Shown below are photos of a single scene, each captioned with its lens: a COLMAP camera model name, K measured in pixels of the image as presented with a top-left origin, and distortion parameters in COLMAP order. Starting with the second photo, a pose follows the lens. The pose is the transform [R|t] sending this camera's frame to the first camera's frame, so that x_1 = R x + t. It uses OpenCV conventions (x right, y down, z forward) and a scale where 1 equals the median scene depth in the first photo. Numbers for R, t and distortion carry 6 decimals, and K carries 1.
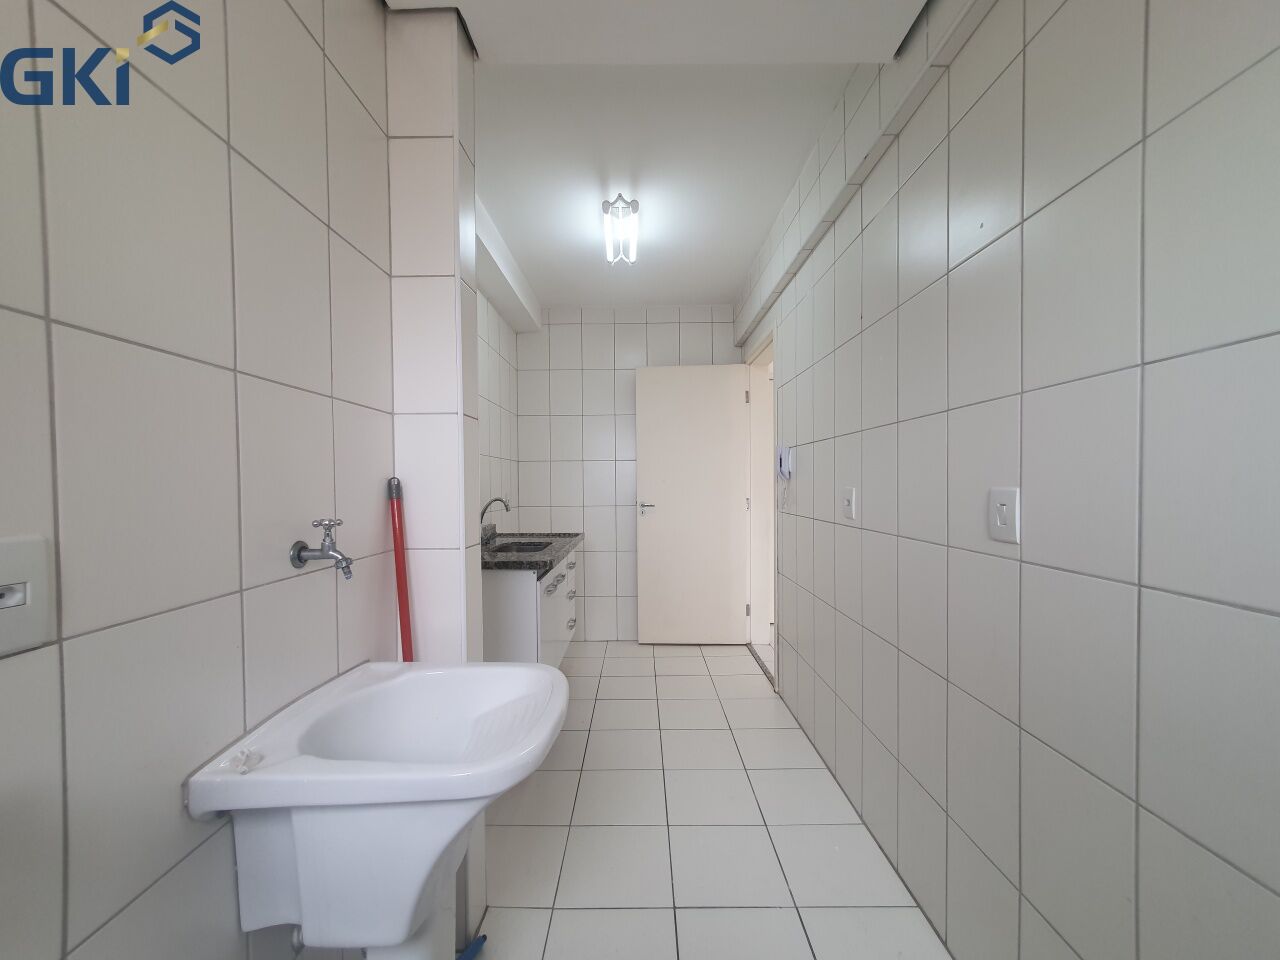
lens RADIAL K [[507.0, 0, 645.3], [0, 507.0, 487.8], [0, 0, 1]] dist [0.006503, -0.000616]
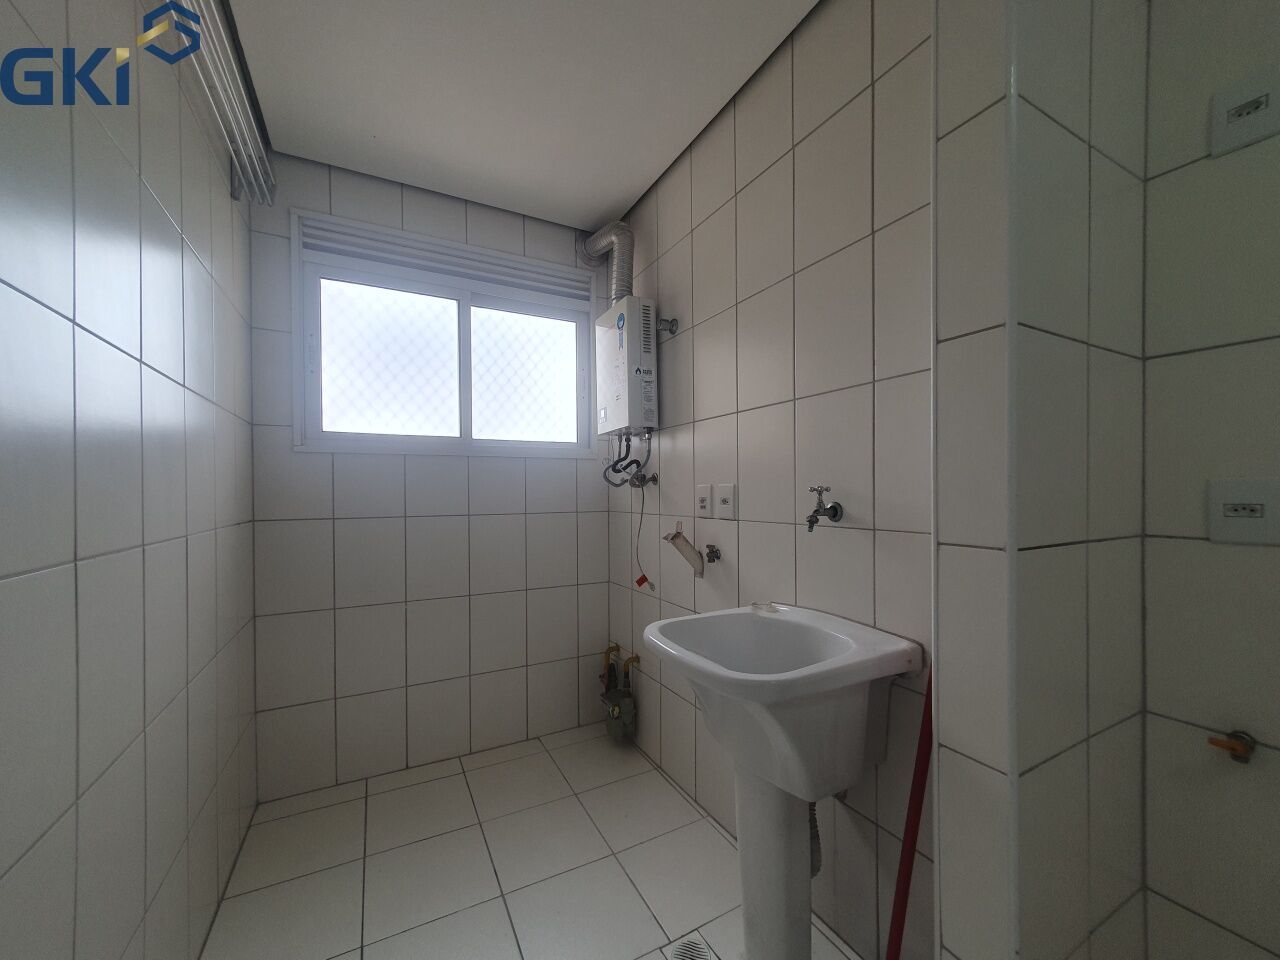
lens RADIAL K [[507.0, 0, 639.7], [0, 507.0, 490.2], [0, 0, 1]] dist [0.006503, -0.000616]
pose [[-0.884716, 0.013820, -0.465926, 0.108427], [0.009724, 0.999890, 0.011194, 0.013177], [0.466030, 0.005372, -0.884753, 0.499788]]
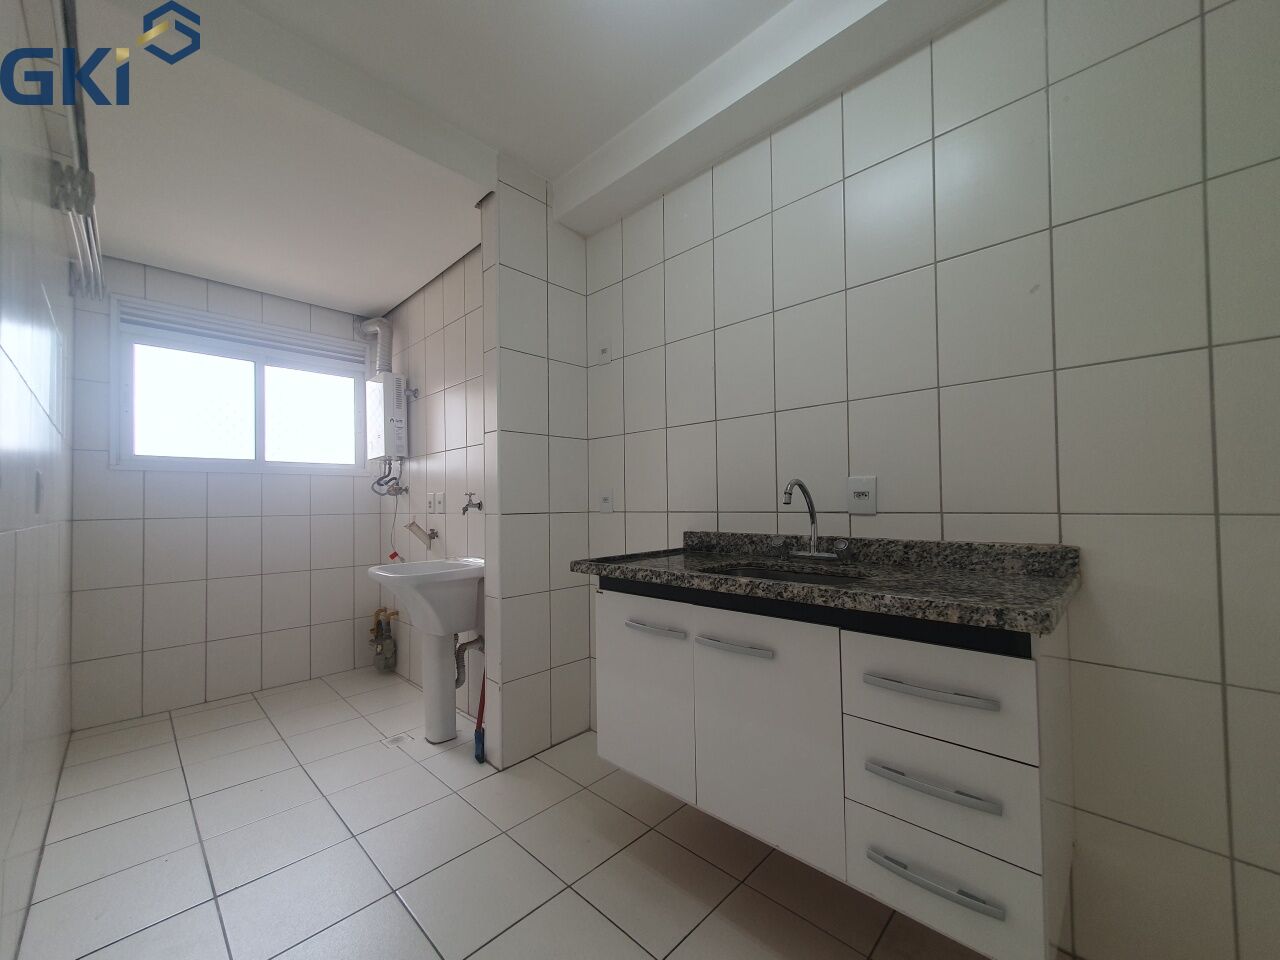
lens RADIAL K [[507.0, 0, 642.2], [0, 507.0, 492.6], [0, 0, 1]] dist [0.006503, -0.000616]
pose [[-0.700084, 0.001715, -0.714059, 0.165348], [0.013710, 0.999845, -0.011040, 0.026383], [0.713929, -0.017518, -0.699999, 0.895158]]
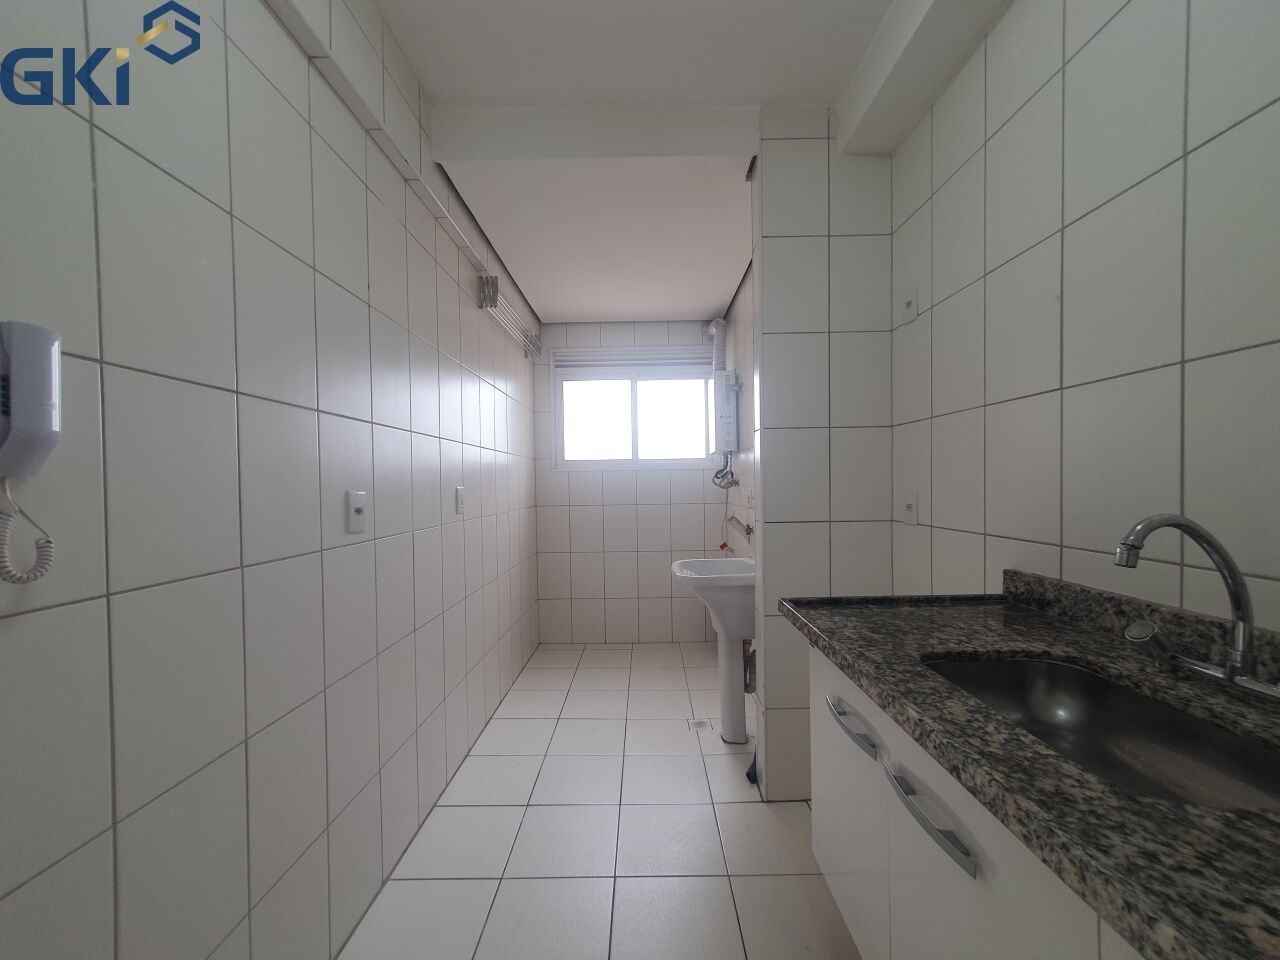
lens RADIAL K [[507.0, 0, 638.3], [0, 507.0, 491.7], [0, 0, 1]] dist [0.006503, -0.000616]
pose [[-0.999579, 0.019195, 0.021761, -0.014879], [0.019721, 0.999511, 0.024258, -0.002977], [-0.021284, 0.024677, -0.999469, 0.894232]]
